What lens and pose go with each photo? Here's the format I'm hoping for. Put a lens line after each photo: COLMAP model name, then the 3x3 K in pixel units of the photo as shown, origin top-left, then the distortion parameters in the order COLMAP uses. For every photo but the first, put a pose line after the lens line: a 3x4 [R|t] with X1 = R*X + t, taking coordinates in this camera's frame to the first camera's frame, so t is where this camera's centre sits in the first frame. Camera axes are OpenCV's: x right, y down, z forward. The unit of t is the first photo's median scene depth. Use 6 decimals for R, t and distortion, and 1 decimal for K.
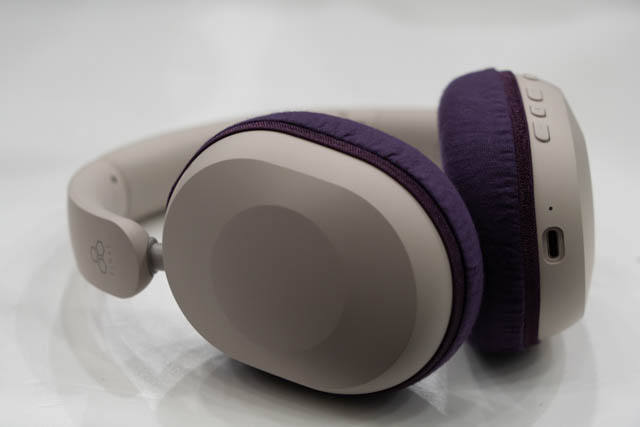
lens RADIAL K [[1962.6, 0, 320.2], [0, 1962.6, 213.3], [0, 0, 1]] dist [0.001243, 0.000000]
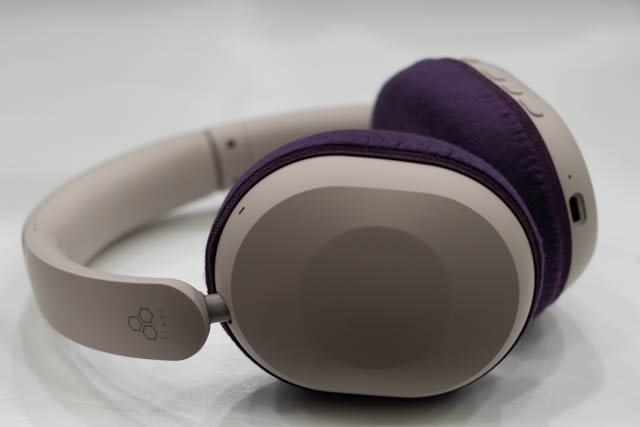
lens RADIAL K [[1962.6, 0, 319.8], [0, 1962.6, 214.1], [0, 0, 1]] dist [0.001243, 0.000000]
pose [[0.864963, -0.202531, 0.459152, -0.483461], [0.201894, 0.978074, 0.051093, -0.063640], [-0.459433, 0.048506, 0.886887, 0.128200]]
